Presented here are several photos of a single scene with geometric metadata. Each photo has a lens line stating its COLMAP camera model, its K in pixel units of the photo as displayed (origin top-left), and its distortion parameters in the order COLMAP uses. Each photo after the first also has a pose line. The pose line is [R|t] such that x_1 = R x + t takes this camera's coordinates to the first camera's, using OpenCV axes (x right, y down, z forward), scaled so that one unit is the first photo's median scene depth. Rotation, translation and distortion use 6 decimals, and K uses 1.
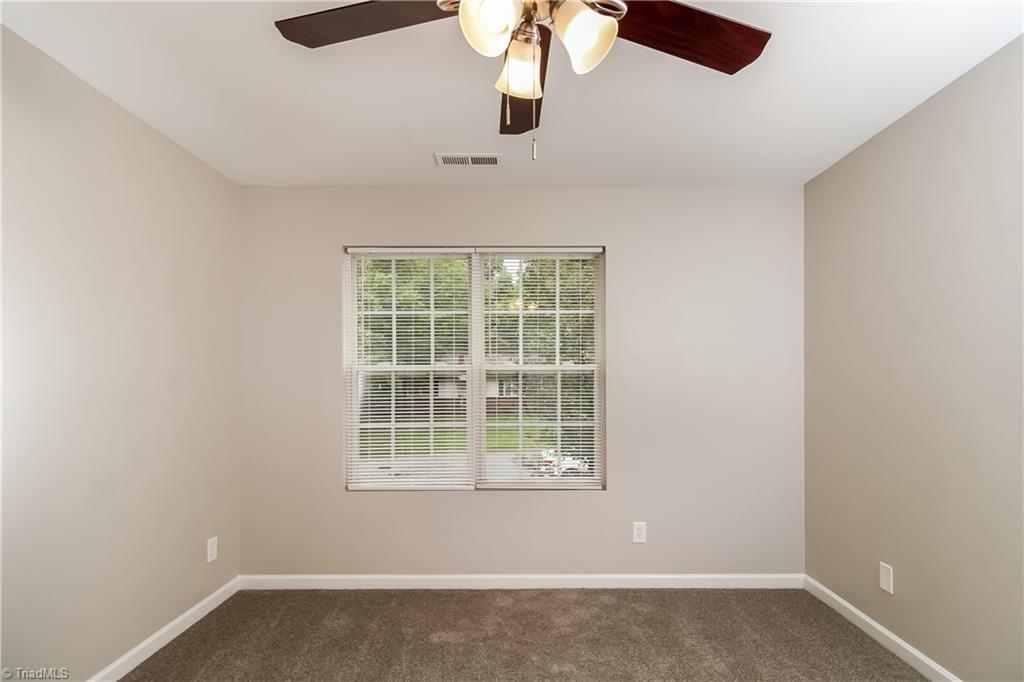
lens RADIAL K [[617.3, 0, 534.8], [0, 617.3, 362.4], [0, 0, 1]] dist [0.036556, 0.001917]
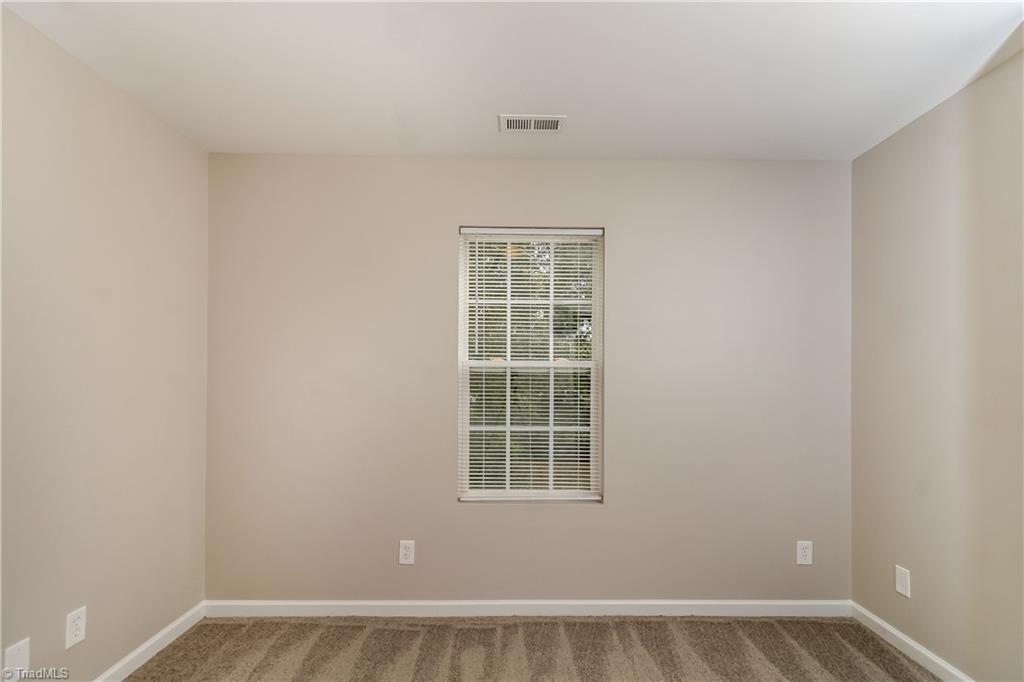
lens RADIAL K [[700.0, 0, 459.0], [0, 700.0, 358.9], [0, 0, 1]] dist [0.067989, 0.001957]
pose [[0.999292, 0.010857, 0.036019, -0.336106], [-0.010892, 0.999940, 0.000768, 0.001694], [-0.036008, -0.001160, 0.999351, -0.001153]]
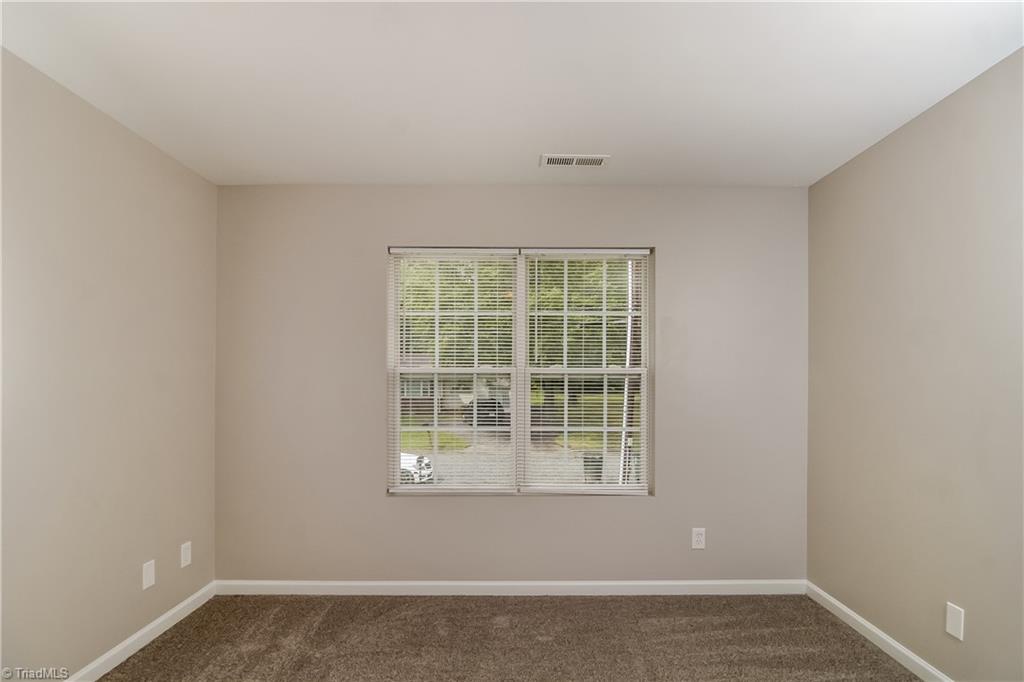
lens RADIAL K [[636.7, 0, 493.5], [0, 636.7, 363.0], [0, 0, 1]] dist [-0.017985, -0.002097]
pose [[0.999899, 0.005437, 0.013166, -0.150623], [-0.005380, 0.999976, -0.004323, 0.000729], [-0.013189, 0.004251, 0.999904, -0.006012]]
